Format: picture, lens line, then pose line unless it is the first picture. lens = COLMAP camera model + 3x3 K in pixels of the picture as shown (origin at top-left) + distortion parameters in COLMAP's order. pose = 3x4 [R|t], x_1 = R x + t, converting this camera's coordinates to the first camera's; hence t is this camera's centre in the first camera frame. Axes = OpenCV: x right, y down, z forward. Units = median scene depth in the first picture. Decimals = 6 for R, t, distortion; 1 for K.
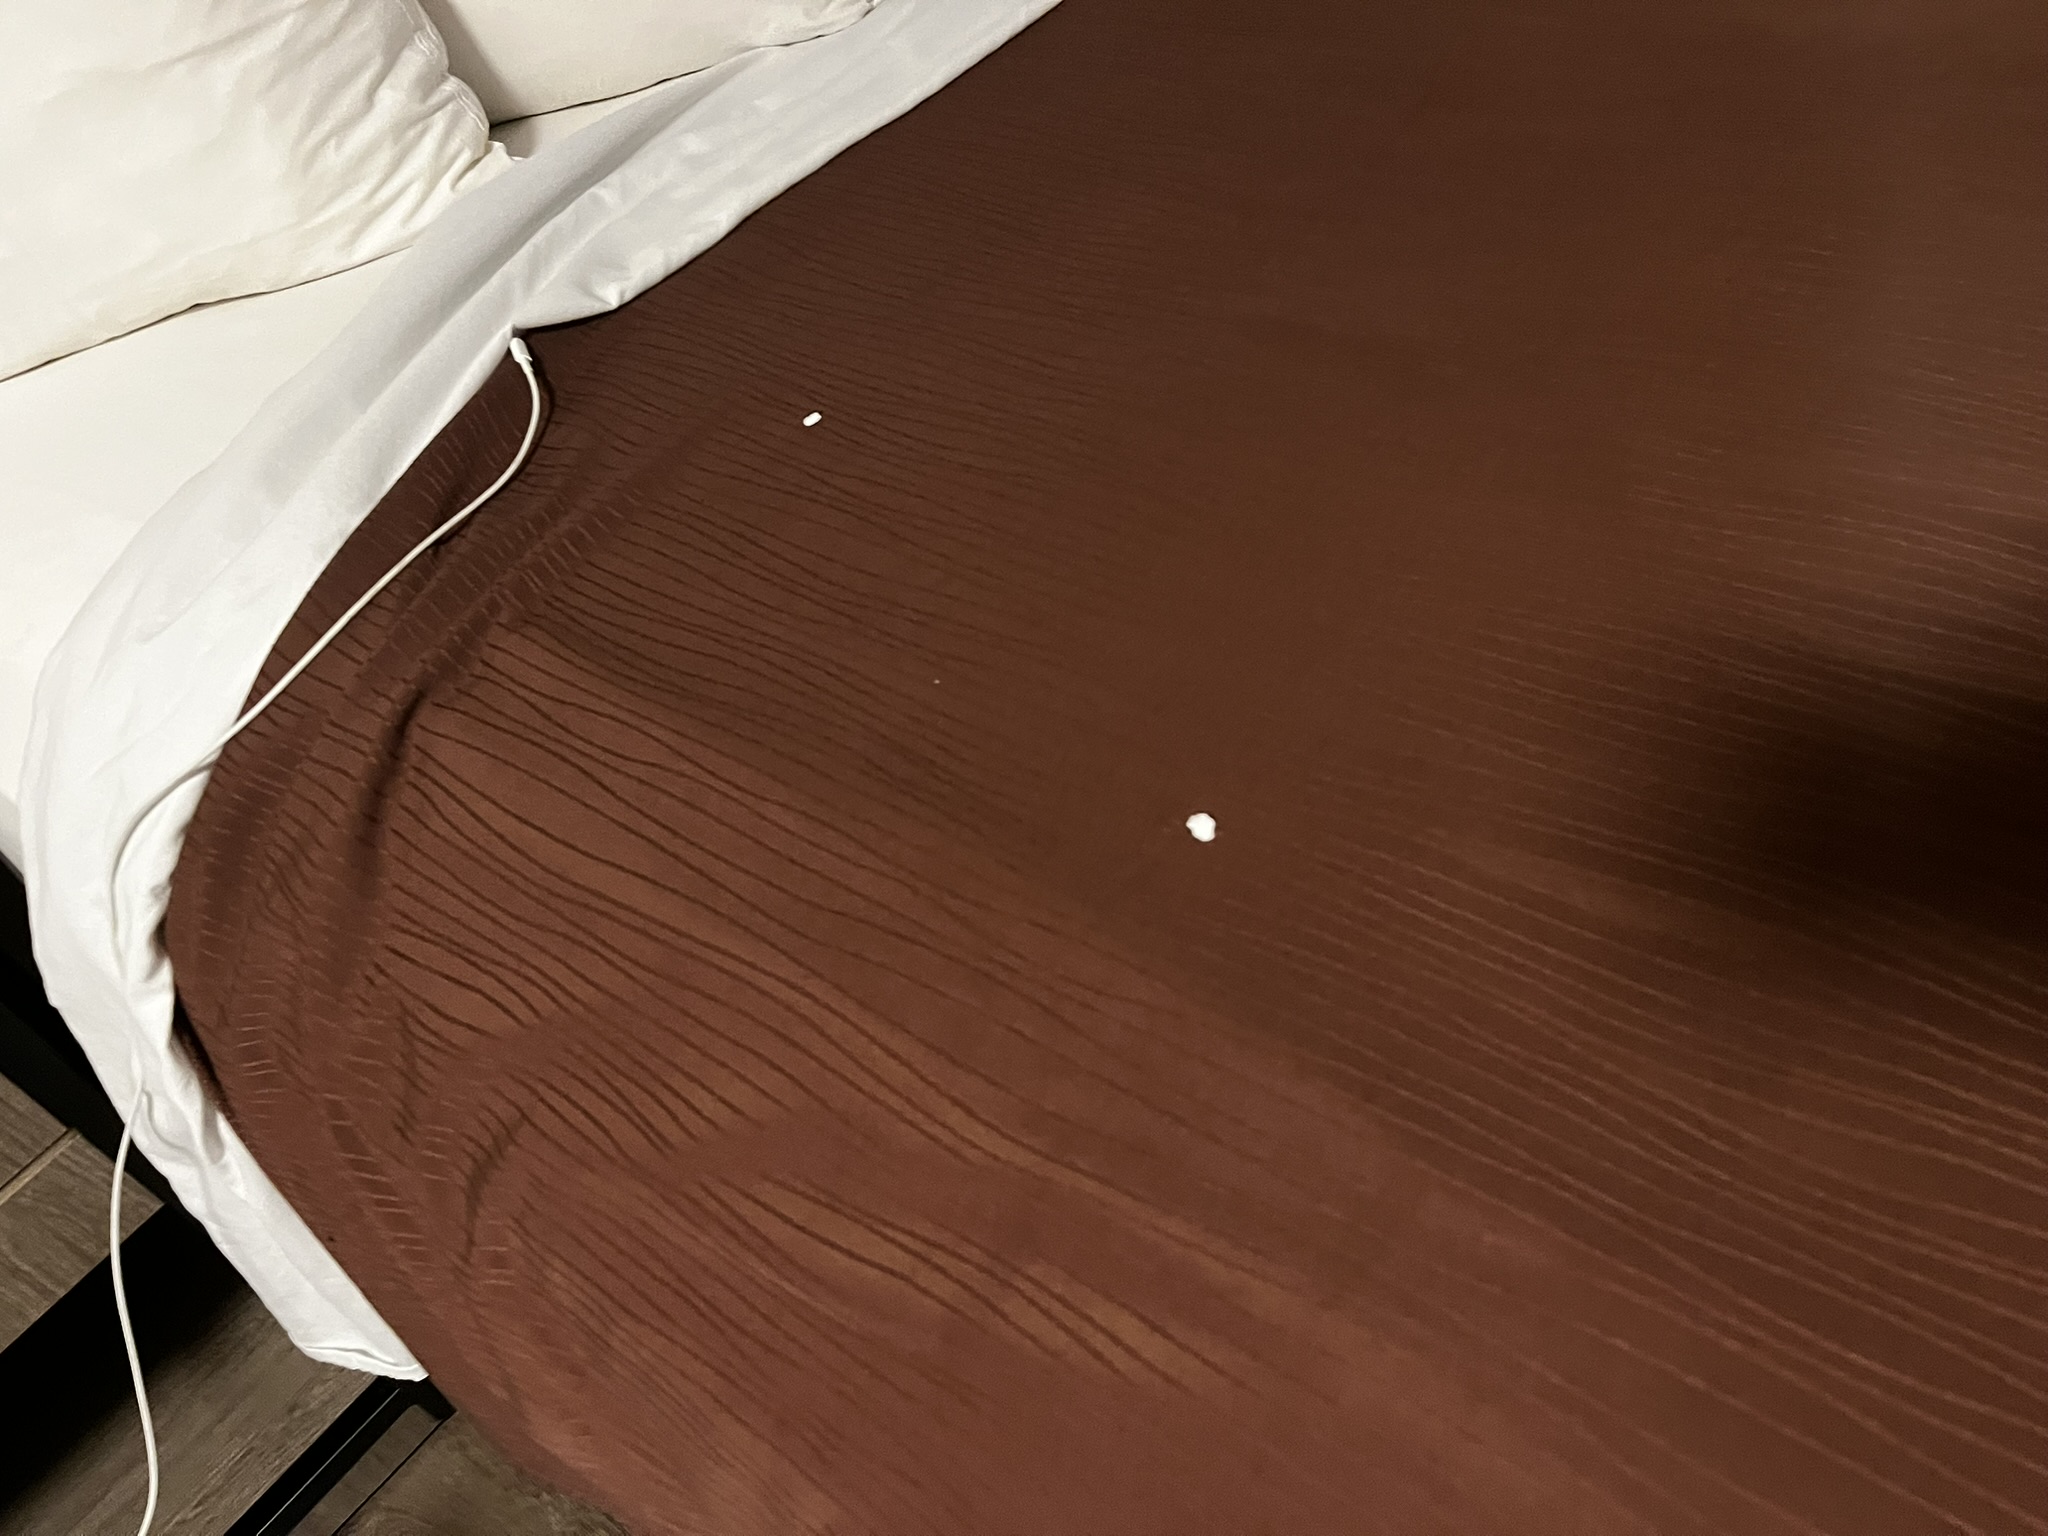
lens RADIAL K [[1554.4, 0, 1024.0], [0, 1554.4, 768.0], [0, 0, 1]] dist [0.000828, -0.000923]
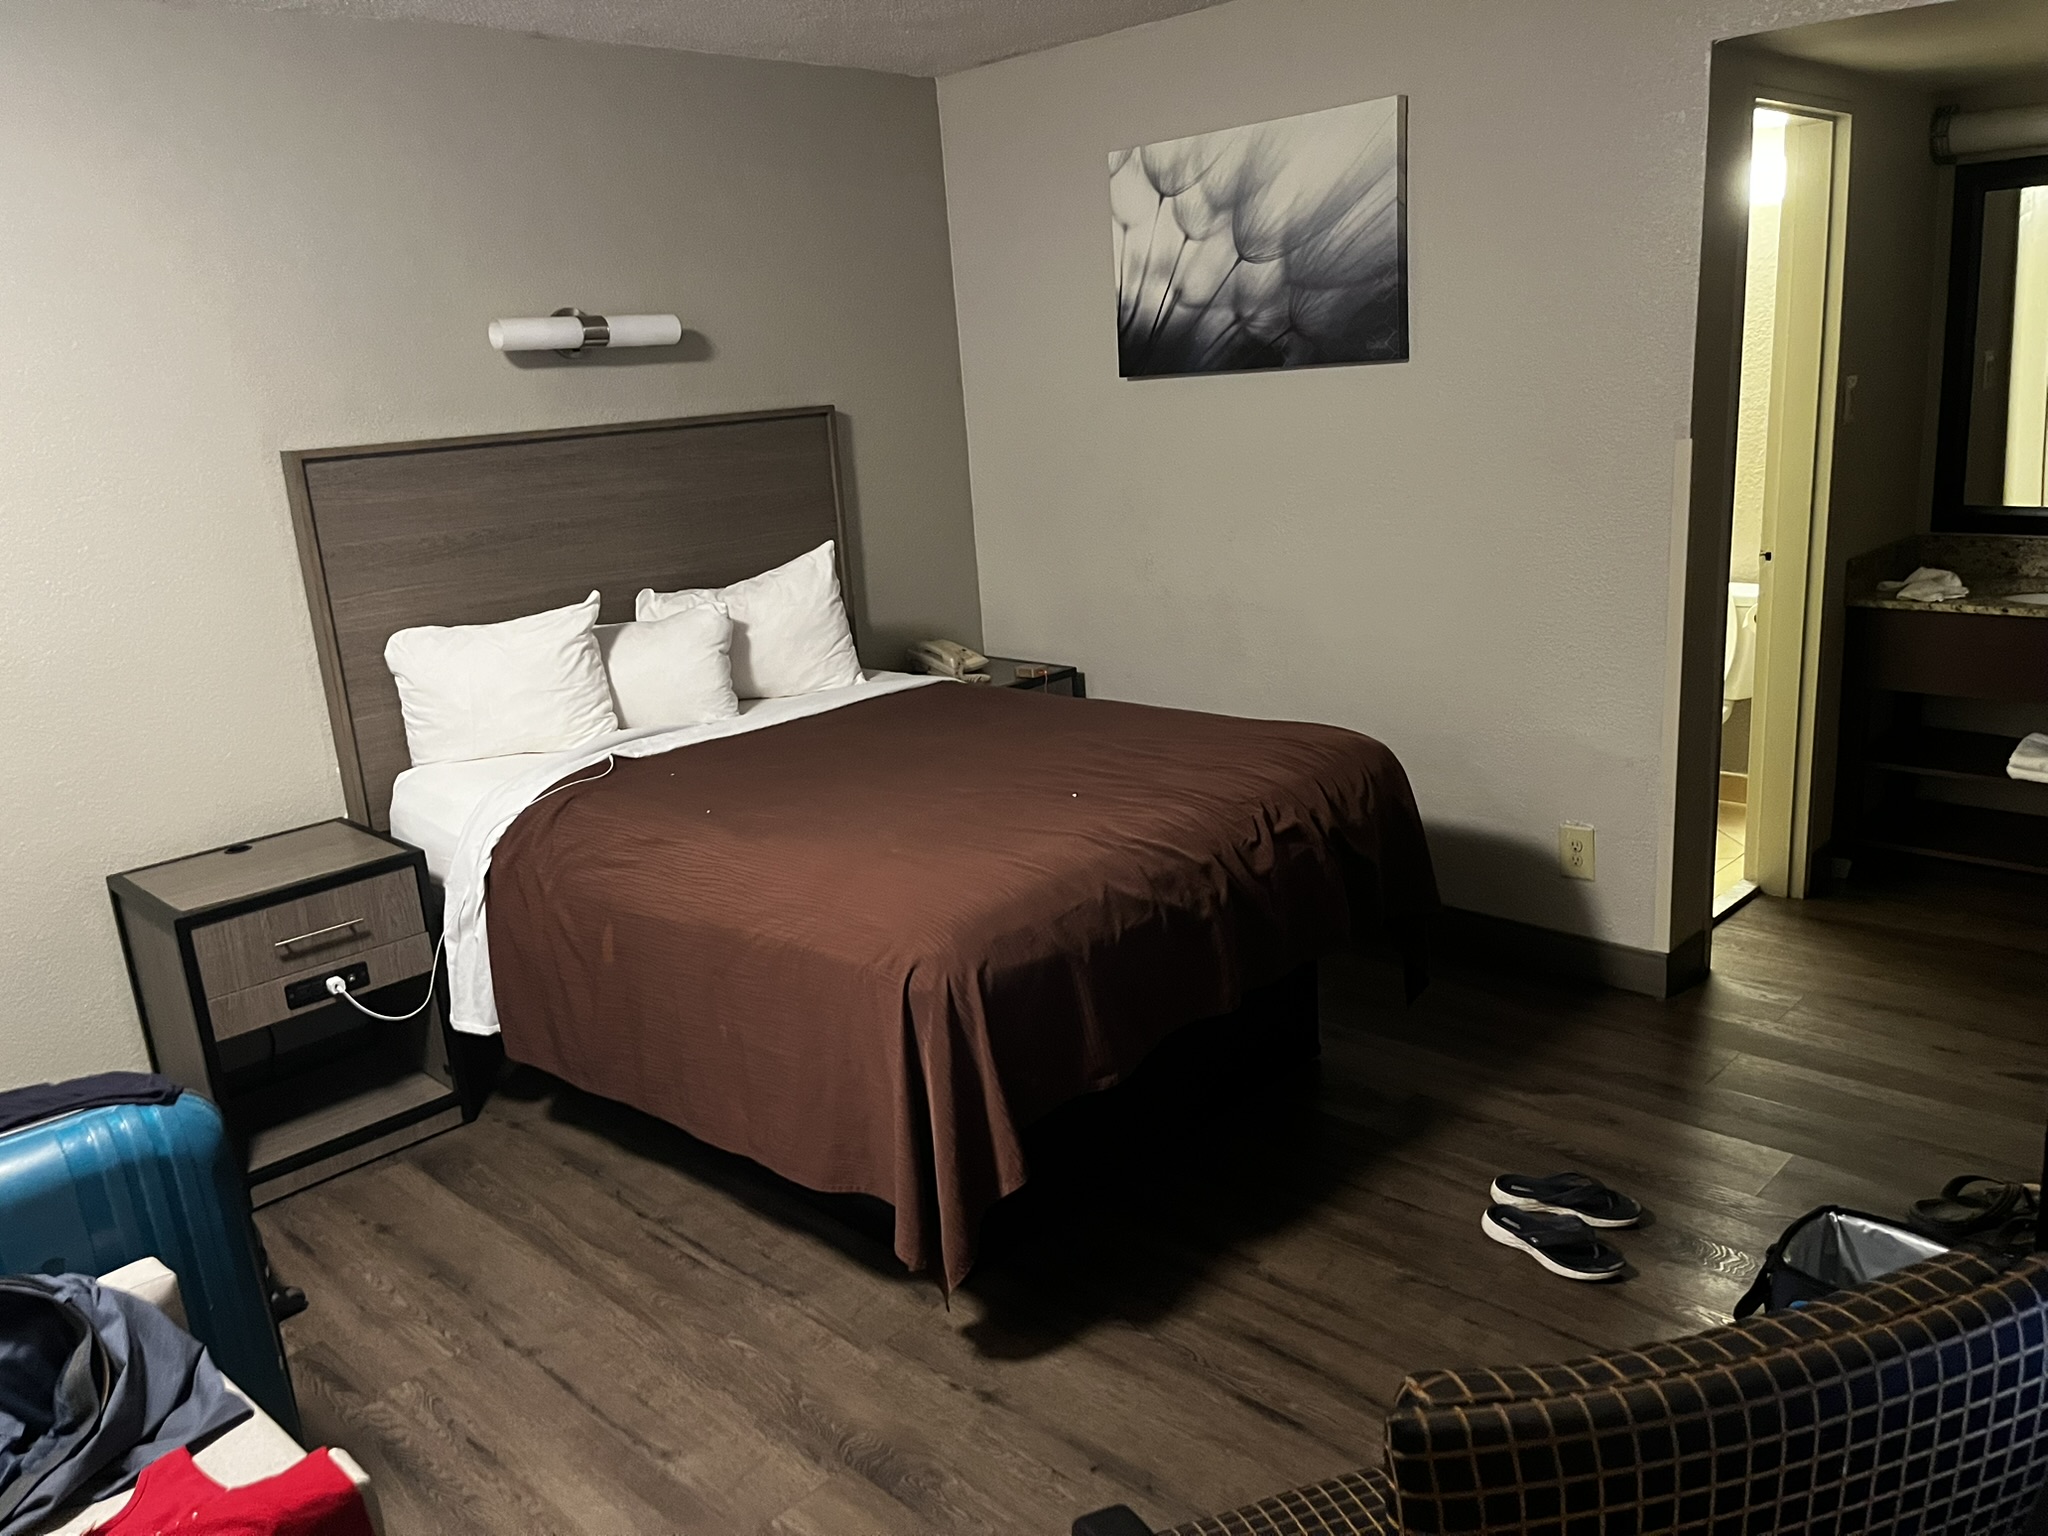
lens RADIAL K [[1554.4, 0, 1024.0], [0, 1554.4, 768.0], [0, 0, 1]] dist [0.000828, -0.000923]
pose [[0.984201, 0.168682, -0.053804, 0.880666], [-0.173009, 0.851640, -0.494750, 1.436658], [-0.037634, 0.496242, 0.867368, -2.347867]]
